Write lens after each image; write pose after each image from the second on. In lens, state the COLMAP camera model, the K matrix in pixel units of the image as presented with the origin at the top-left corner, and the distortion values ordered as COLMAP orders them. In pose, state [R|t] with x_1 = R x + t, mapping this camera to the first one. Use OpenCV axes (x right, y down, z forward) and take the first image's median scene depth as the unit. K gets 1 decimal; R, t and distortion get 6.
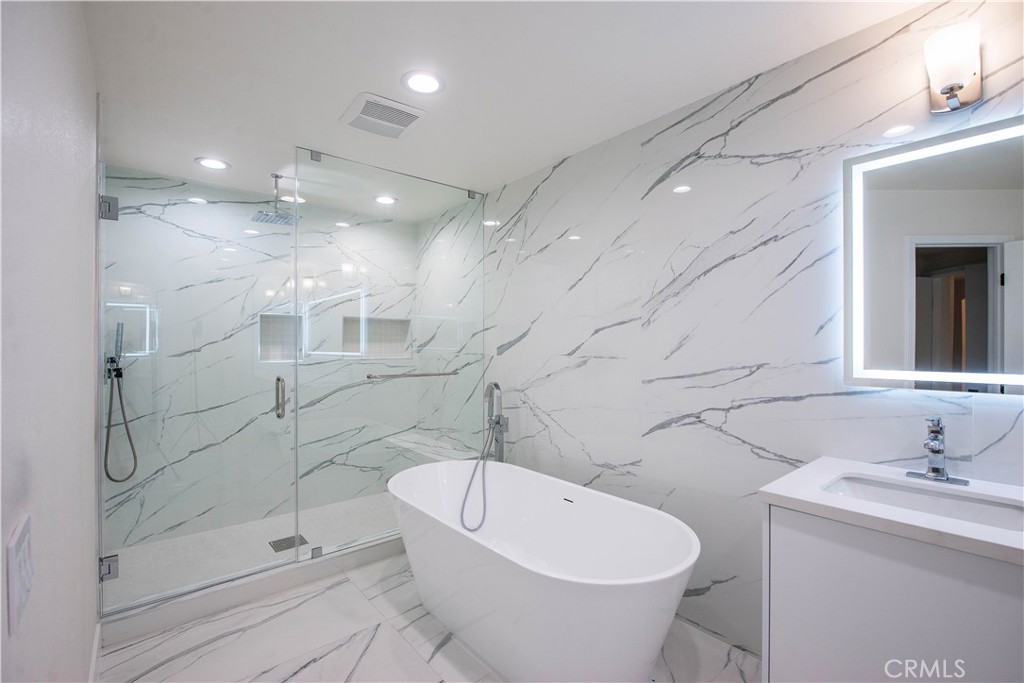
lens RADIAL K [[450.8, 0, 511.5], [0, 450.8, 346.0], [0, 0, 1]] dist [-0.011148, -0.000662]
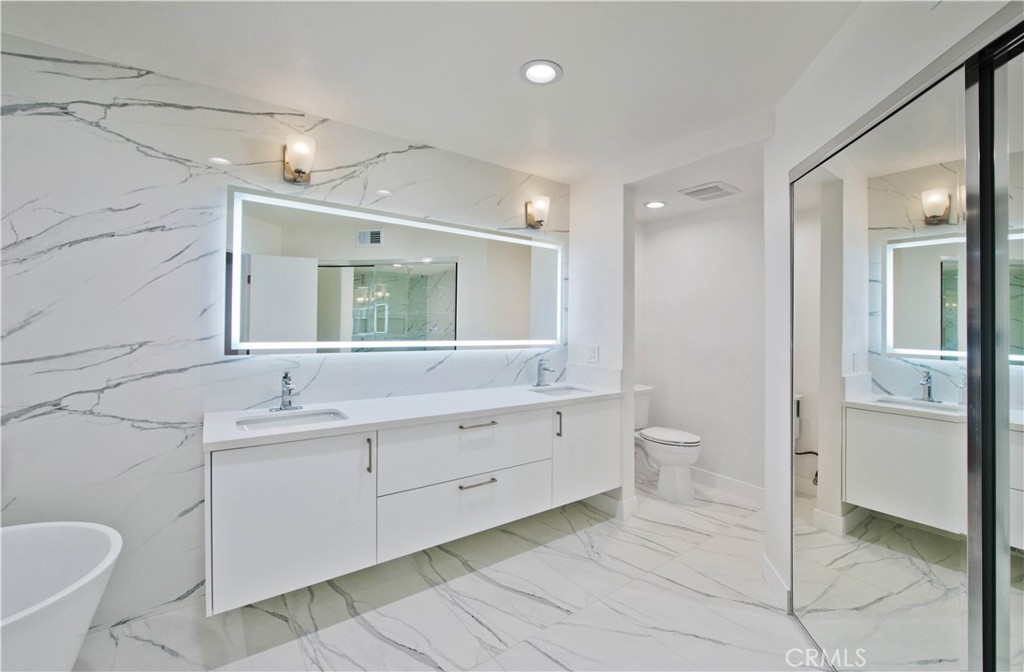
lens RADIAL K [[417.7, 0, 512.0], [0, 417.7, 329.7], [0, 0, 1]] dist [-0.016240, -0.000127]
pose [[0.092217, -0.004844, 0.995727, -0.338224], [-0.010733, 0.999925, 0.005858, -0.003715], [-0.995681, -0.011227, 0.092159, 0.040345]]
